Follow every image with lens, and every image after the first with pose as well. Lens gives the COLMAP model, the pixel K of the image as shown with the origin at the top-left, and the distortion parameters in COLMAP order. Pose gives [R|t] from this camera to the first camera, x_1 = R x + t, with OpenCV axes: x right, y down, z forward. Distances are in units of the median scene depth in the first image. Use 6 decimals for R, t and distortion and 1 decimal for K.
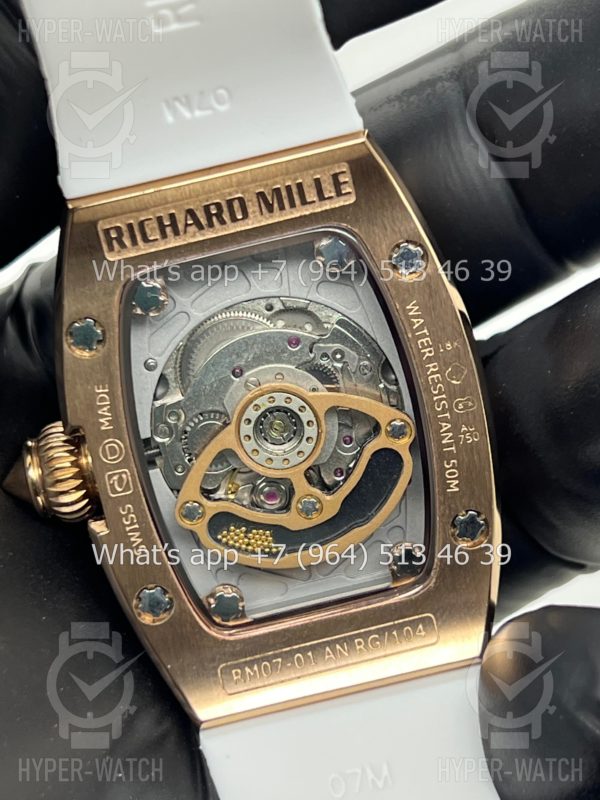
lens RADIAL K [[1817.0, 0, 300.0], [0, 1817.0, 400.0], [0, 0, 1]] dist [0.281679, -0.030442]
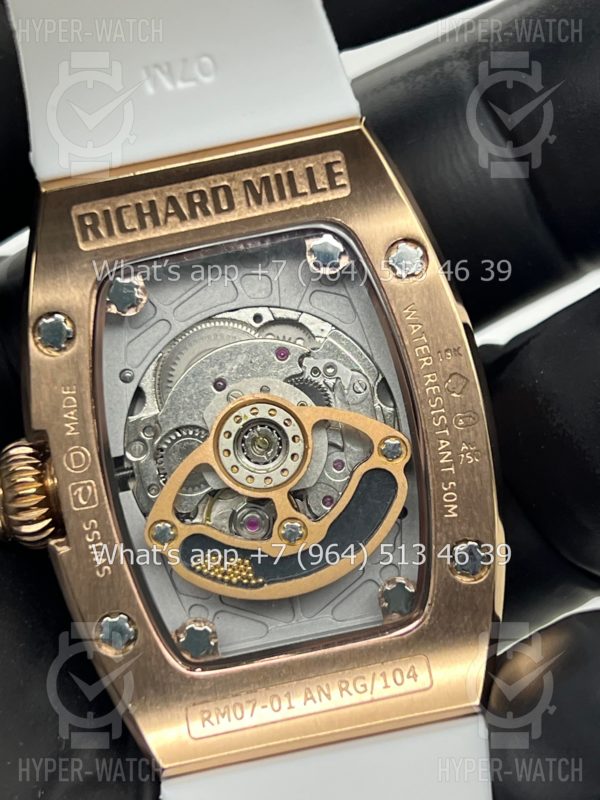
lens RADIAL K [[1817.0, 0, 300.0], [0, 1817.0, 400.0], [0, 0, 1]] dist [0.281679, -0.030442]
pose [[0.998999, 0.027849, -0.035008, 0.039268], [-0.032434, 0.989888, -0.138094, 0.120385], [0.030808, 0.139091, 0.989800, 0.094390]]
